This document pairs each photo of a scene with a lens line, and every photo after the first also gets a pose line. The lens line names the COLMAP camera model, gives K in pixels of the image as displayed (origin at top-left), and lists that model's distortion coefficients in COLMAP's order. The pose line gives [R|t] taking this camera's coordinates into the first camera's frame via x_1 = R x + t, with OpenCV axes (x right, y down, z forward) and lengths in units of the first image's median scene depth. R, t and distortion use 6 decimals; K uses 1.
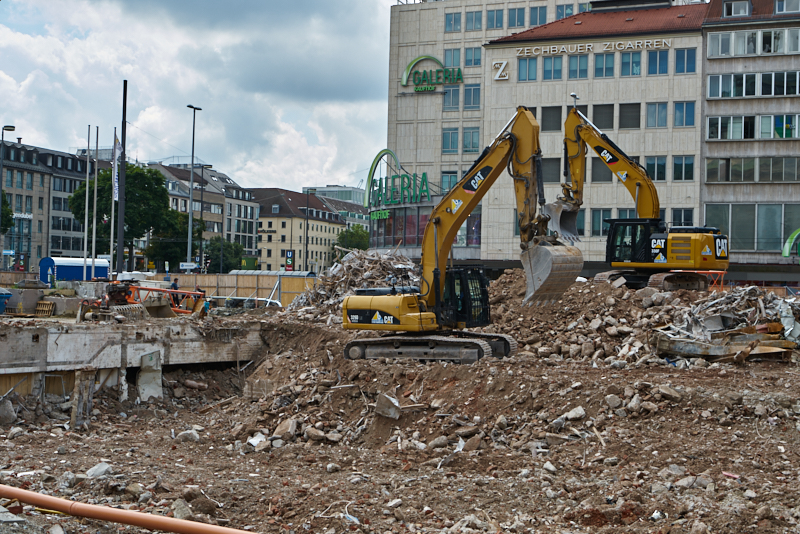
lens RADIAL K [[1073.3, 0, 393.7], [0, 1073.3, 264.3], [0, 0, 1]] dist [-0.023761, 0.049721]
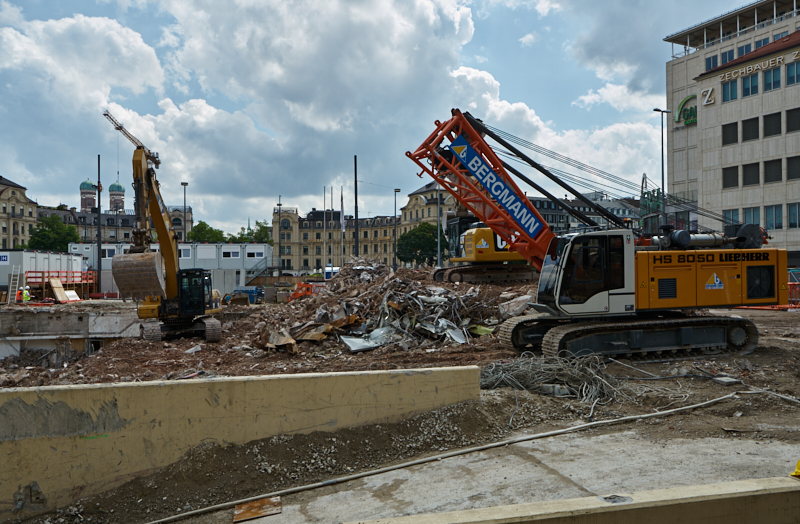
lens RADIAL K [[650.9, 0, 393.5], [0, 650.9, 258.0], [0, 0, 1]] dist [0.000102, -0.002688]
pose [[0.753886, -0.044099, -0.655523, 0.742531], [0.036023, 0.999018, -0.025778, 0.015549], [0.656017, -0.004180, 0.754735, 0.528279]]
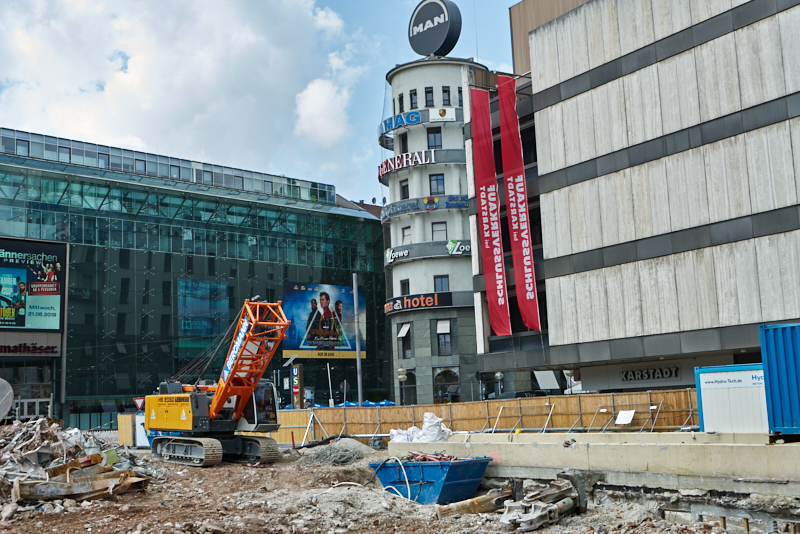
lens RADIAL K [[1011.5, 0, 392.7], [0, 1011.5, 259.2], [0, 0, 1]] dist [-0.031859, 0.102953]
pose [[0.407036, 0.087463, 0.909215, -0.359262], [0.040271, 0.992719, -0.113524, -0.005910], [-0.912524, 0.082823, 0.400550, 0.340748]]
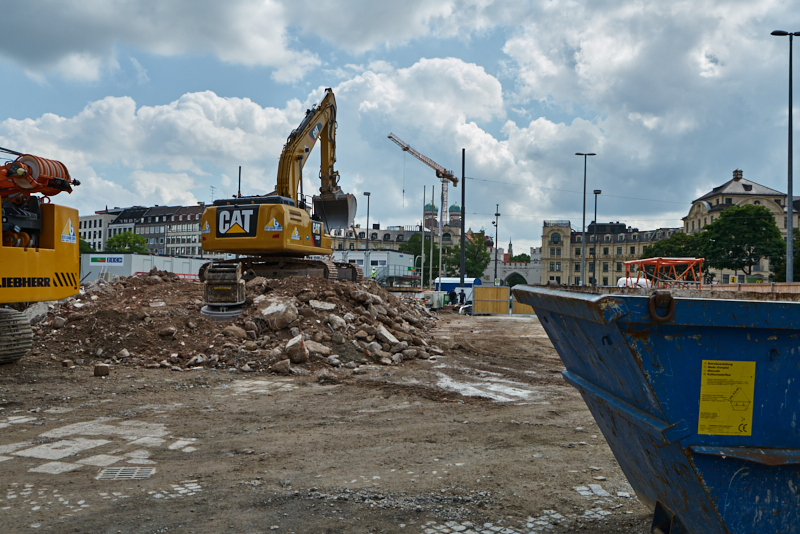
lens RADIAL K [[656.0, 0, 394.9], [0, 656.0, 271.5], [0, 0, 1]] dist [-0.001437, -0.014308]
pose [[0.319401, -0.040779, -0.946742, 0.902790], [-0.004520, 0.998997, -0.044554, 0.044403], [0.947609, 0.018510, 0.318896, 1.138922]]
